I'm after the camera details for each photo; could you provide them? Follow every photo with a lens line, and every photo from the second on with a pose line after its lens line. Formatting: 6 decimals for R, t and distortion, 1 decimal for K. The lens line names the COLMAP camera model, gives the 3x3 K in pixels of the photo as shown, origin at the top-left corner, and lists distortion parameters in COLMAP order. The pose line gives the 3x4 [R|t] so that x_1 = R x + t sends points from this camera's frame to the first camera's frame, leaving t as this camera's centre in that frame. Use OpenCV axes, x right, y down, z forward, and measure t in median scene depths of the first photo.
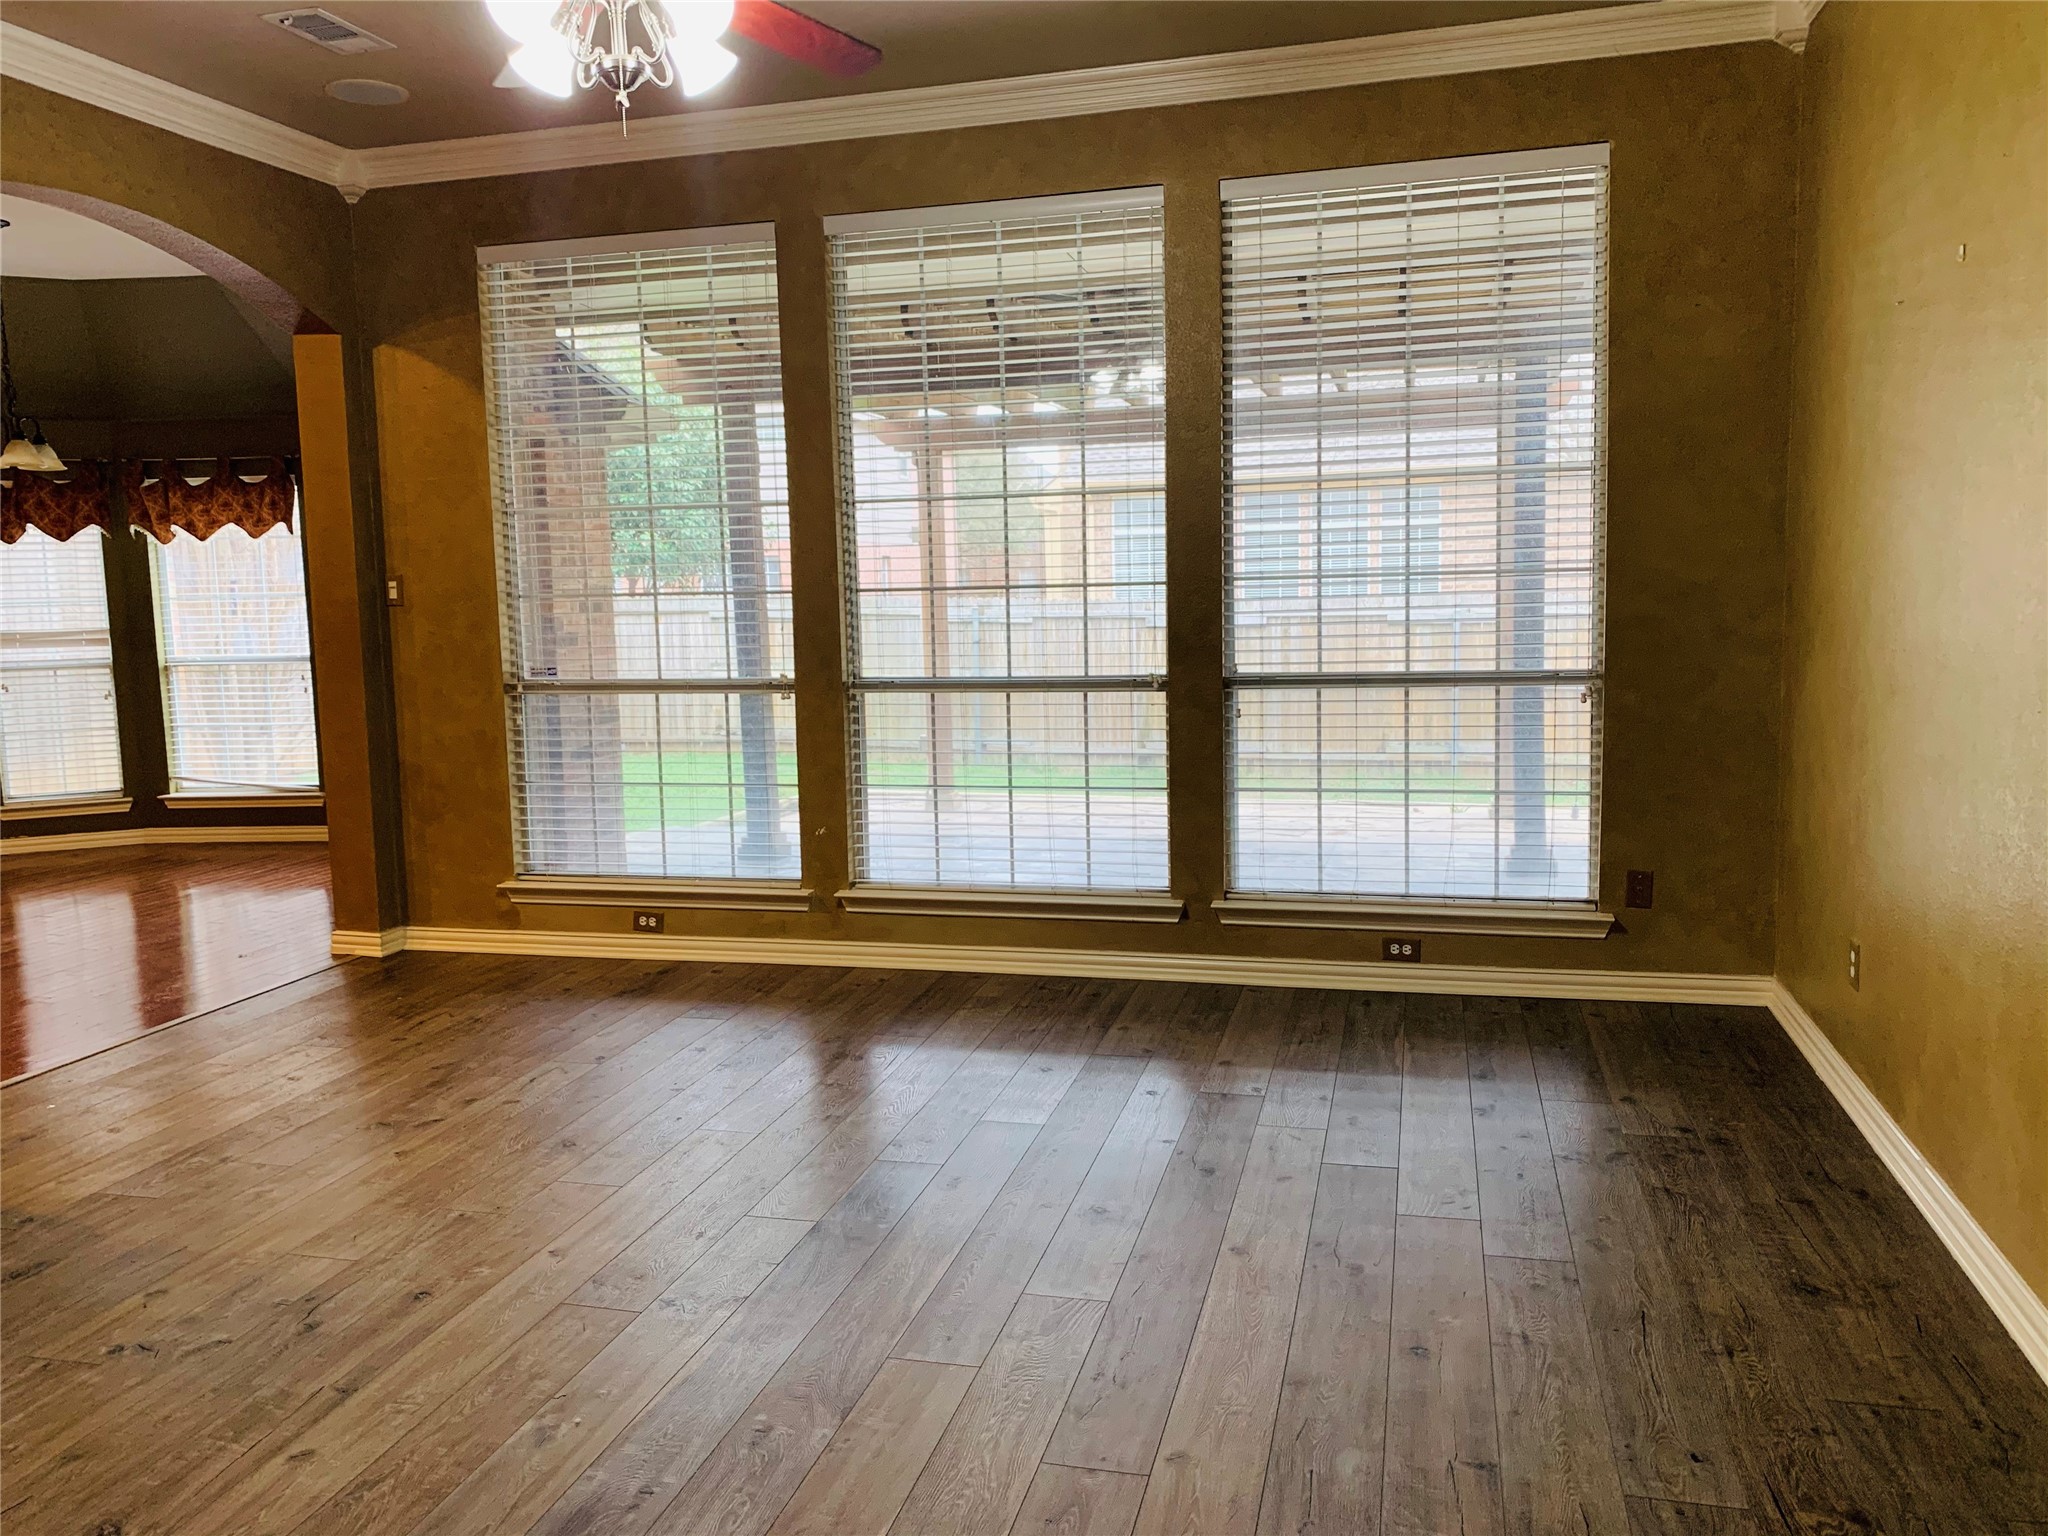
lens RADIAL K [[1548.5, 0, 1018.7], [0, 1548.5, 752.3], [0, 0, 1]] dist [0.008346, -0.007036]
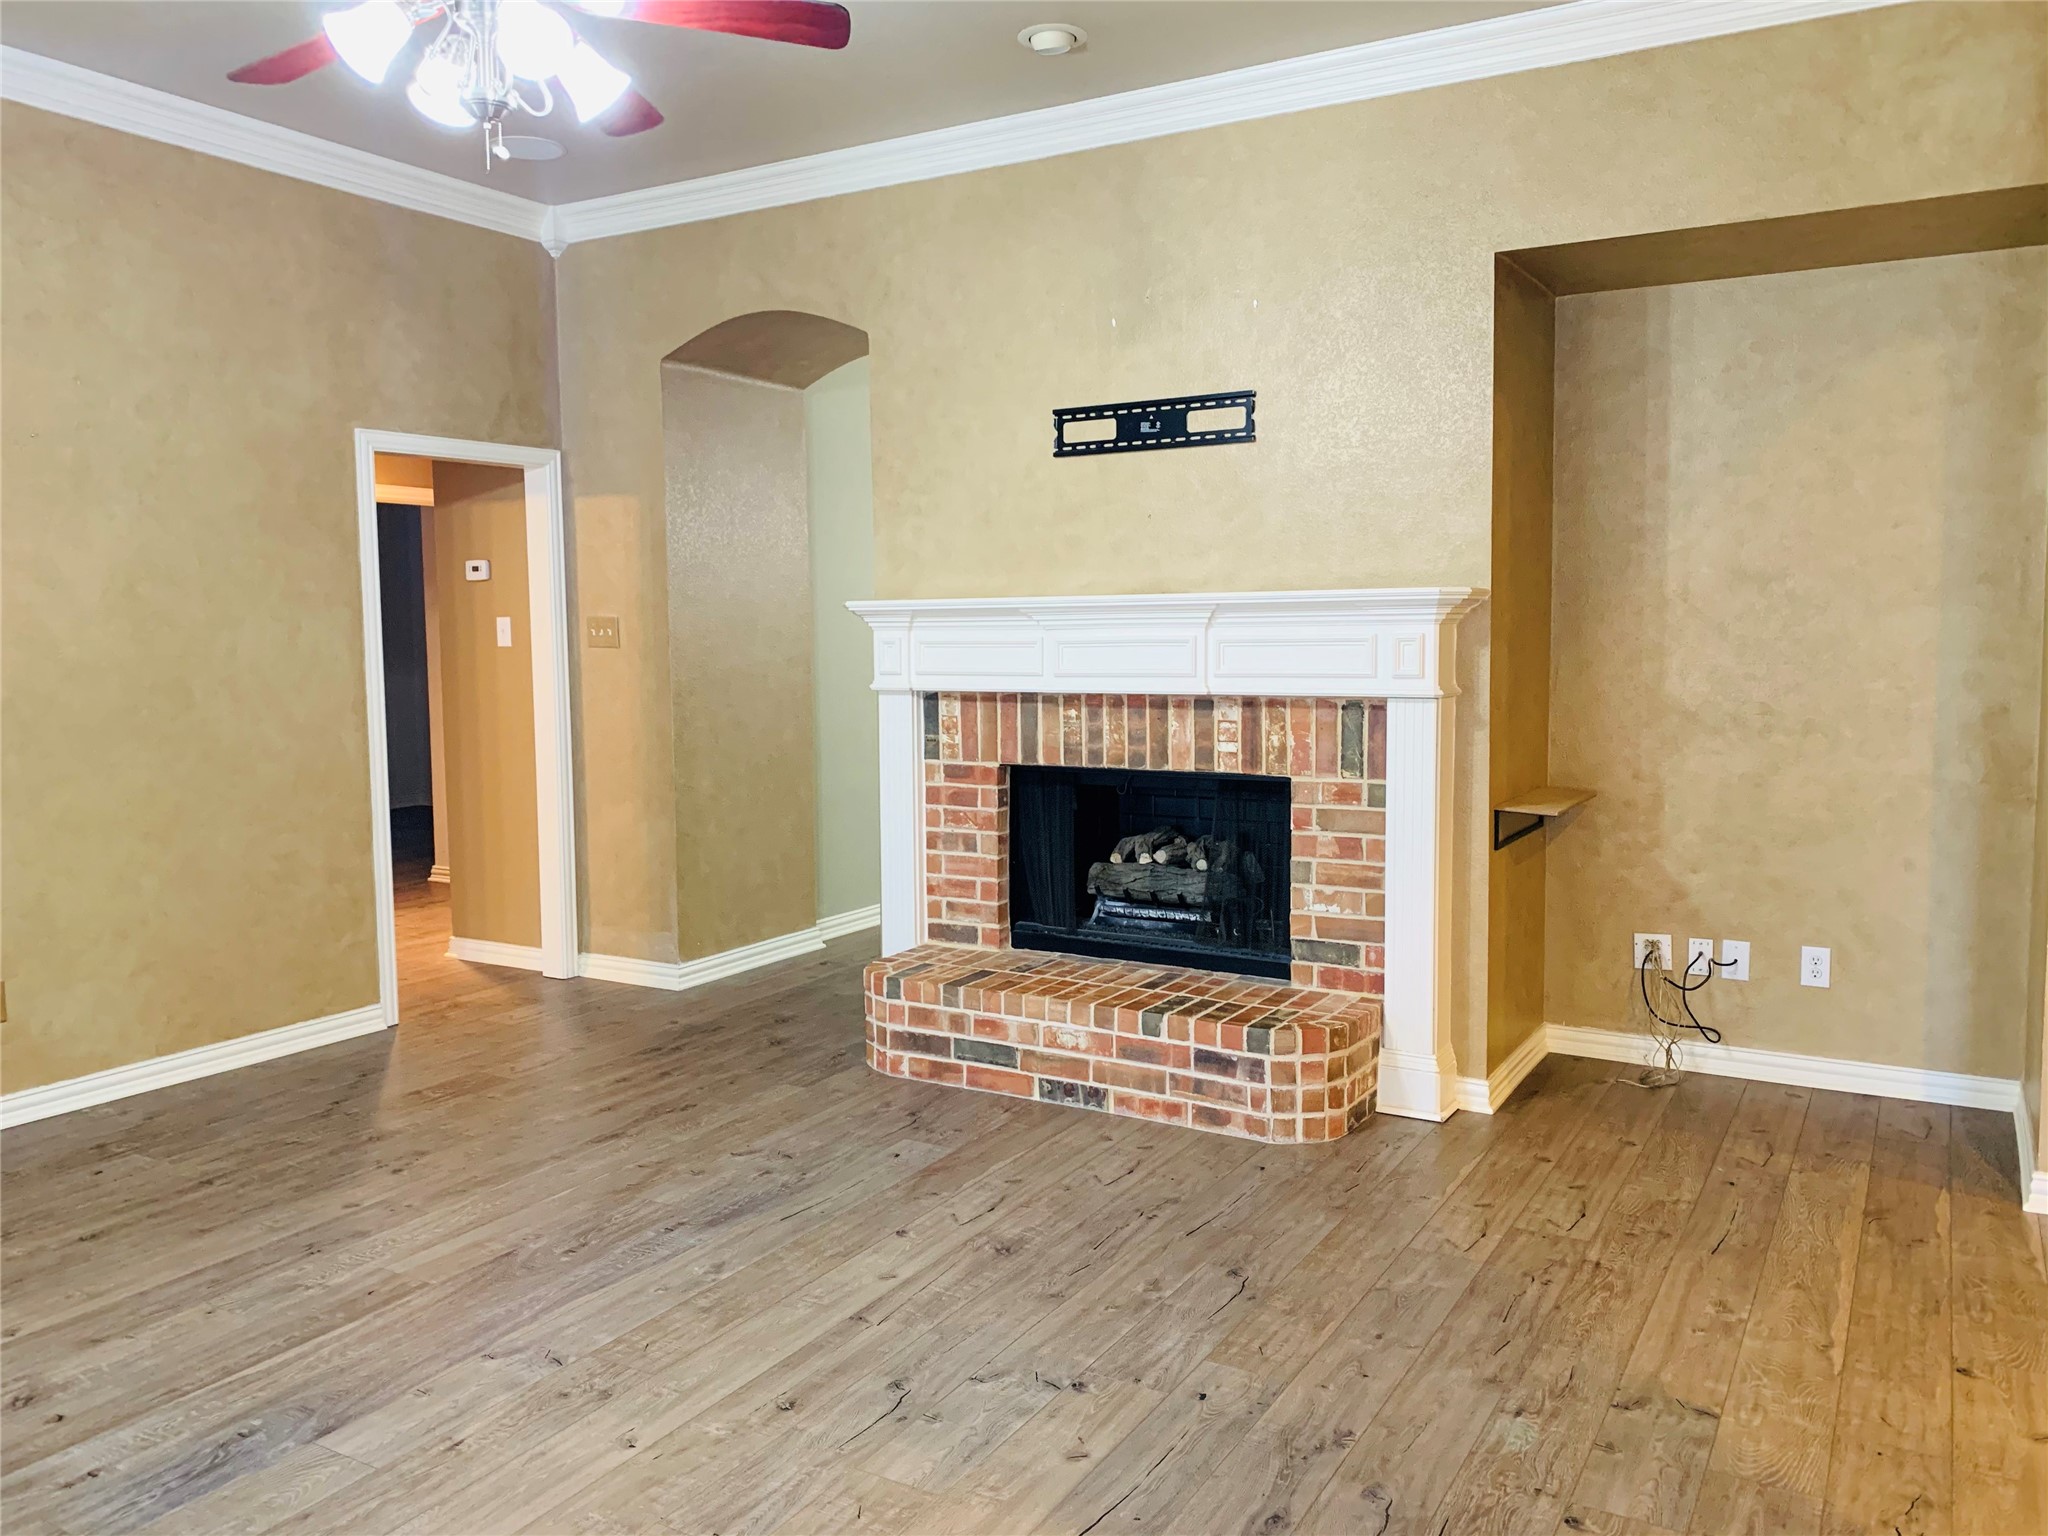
lens RADIAL K [[1548.5, 0, 1018.7], [0, 1548.5, 752.3], [0, 0, 1]] dist [0.008346, -0.007036]
pose [[-0.960900, 0.013114, 0.276584, -0.412966], [0.066464, 0.980599, 0.184411, -0.097314], [-0.268800, 0.195583, -0.943130, 0.934233]]
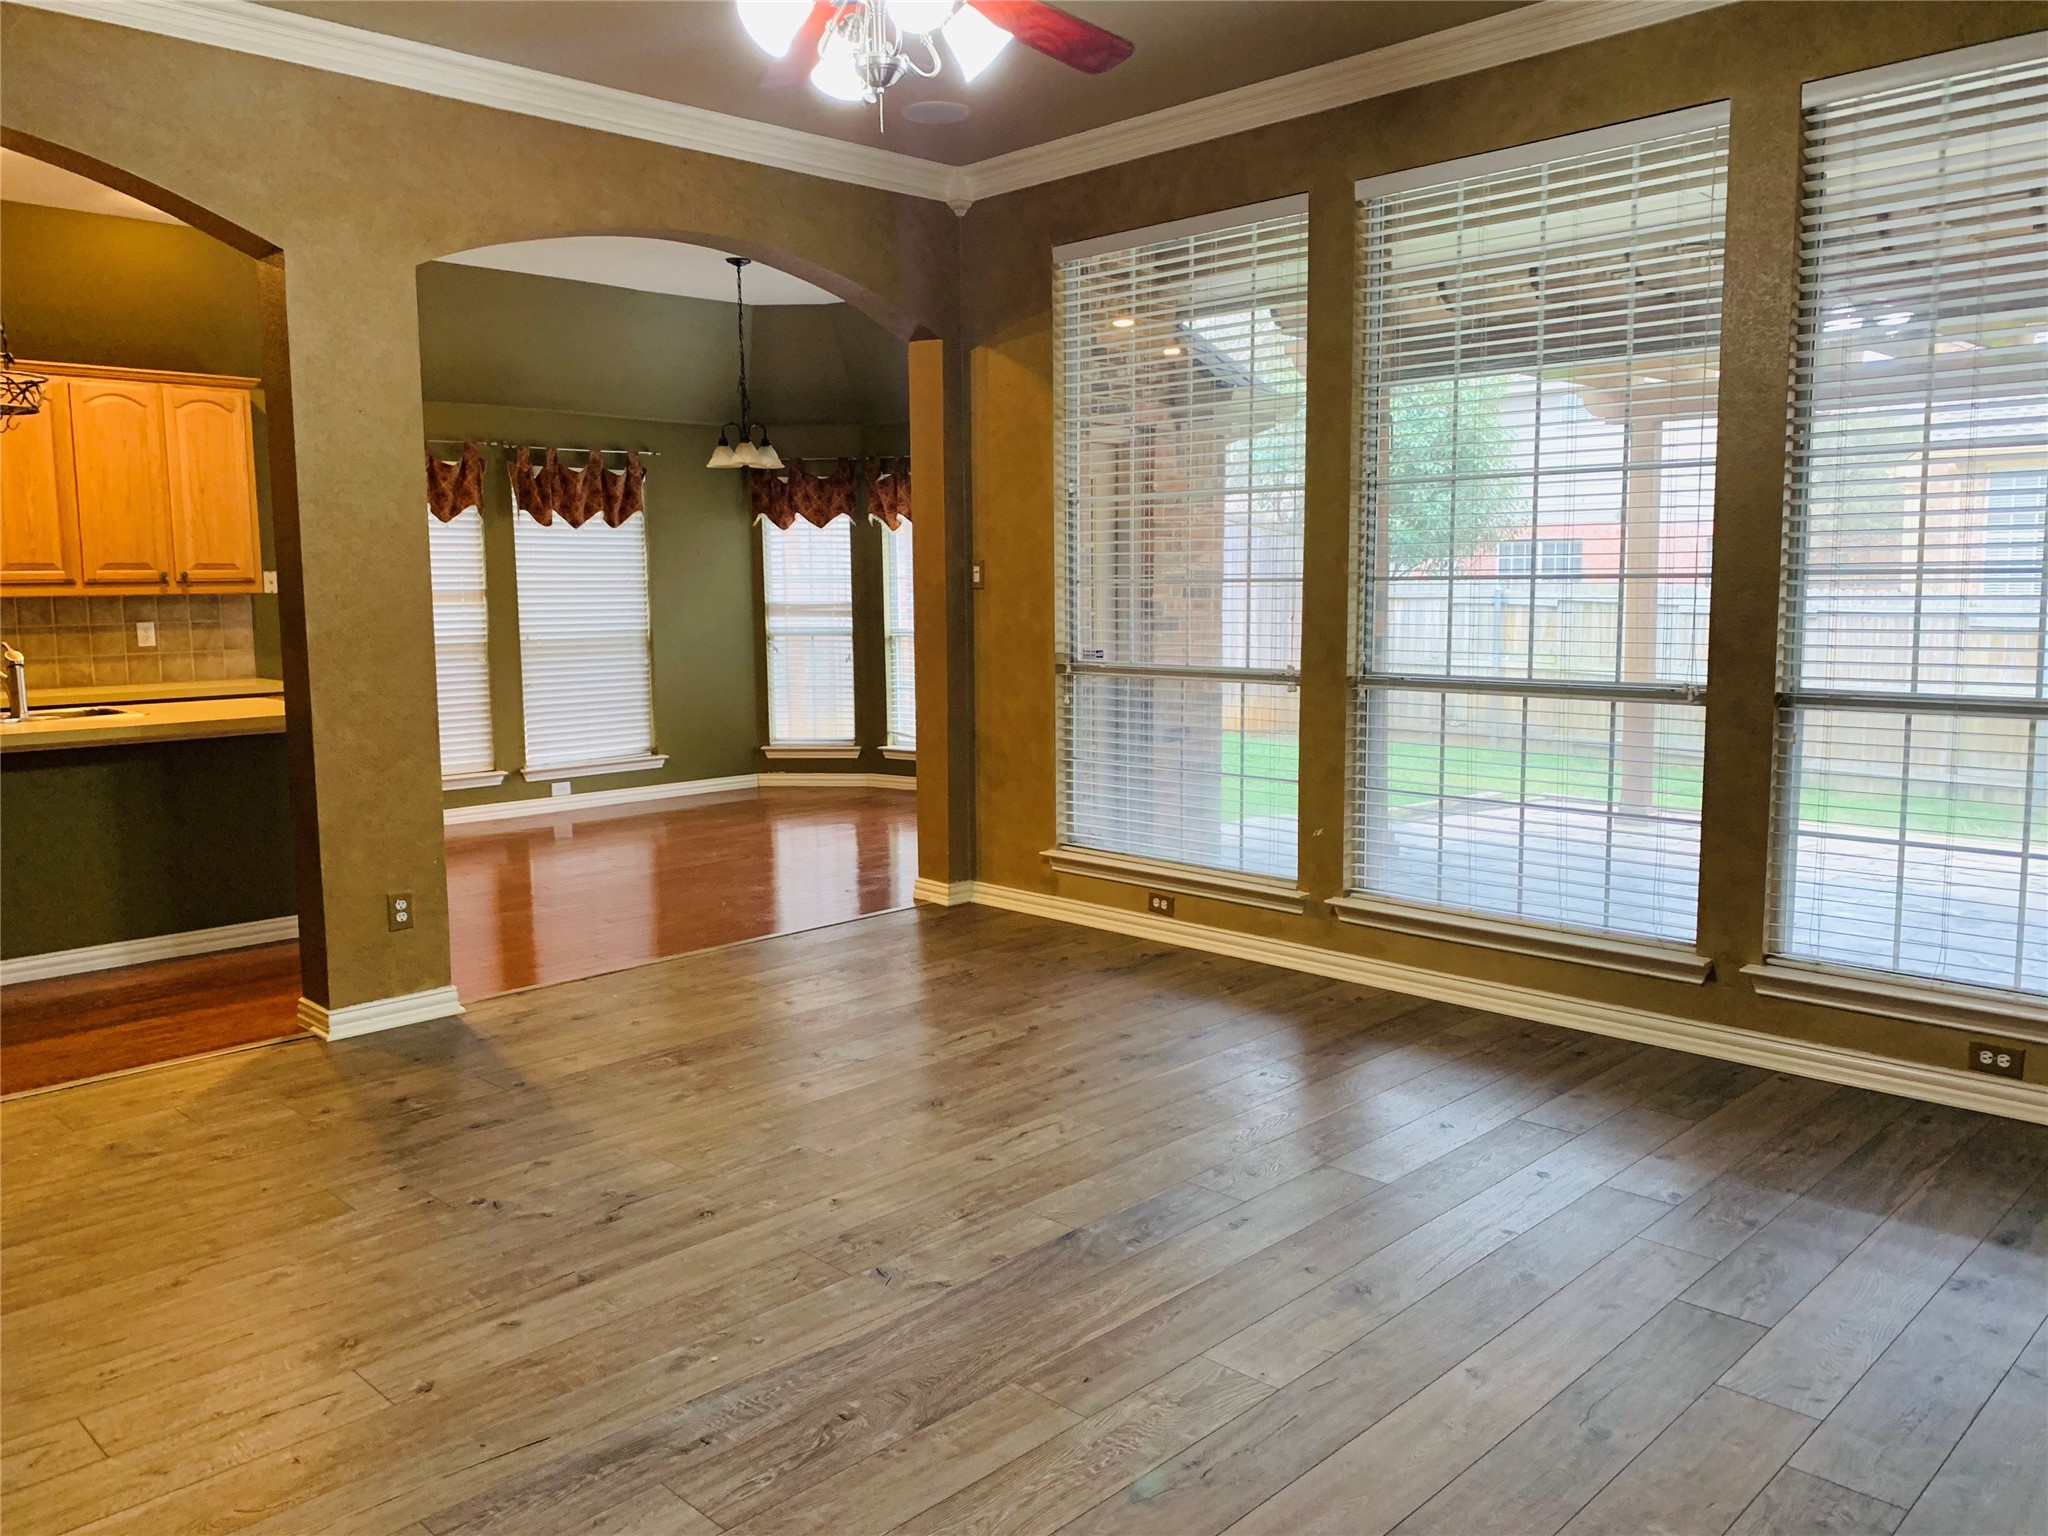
lens RADIAL K [[1540.7, 0, 1022.0], [0, 1540.7, 751.3], [0, 0, 1]] dist [0.139816, -0.262639]
pose [[0.863030, 0.071760, -0.500029, 0.183357], [-0.066906, 0.997376, 0.027658, -0.012665], [0.500702, 0.009585, 0.865567, 0.078215]]
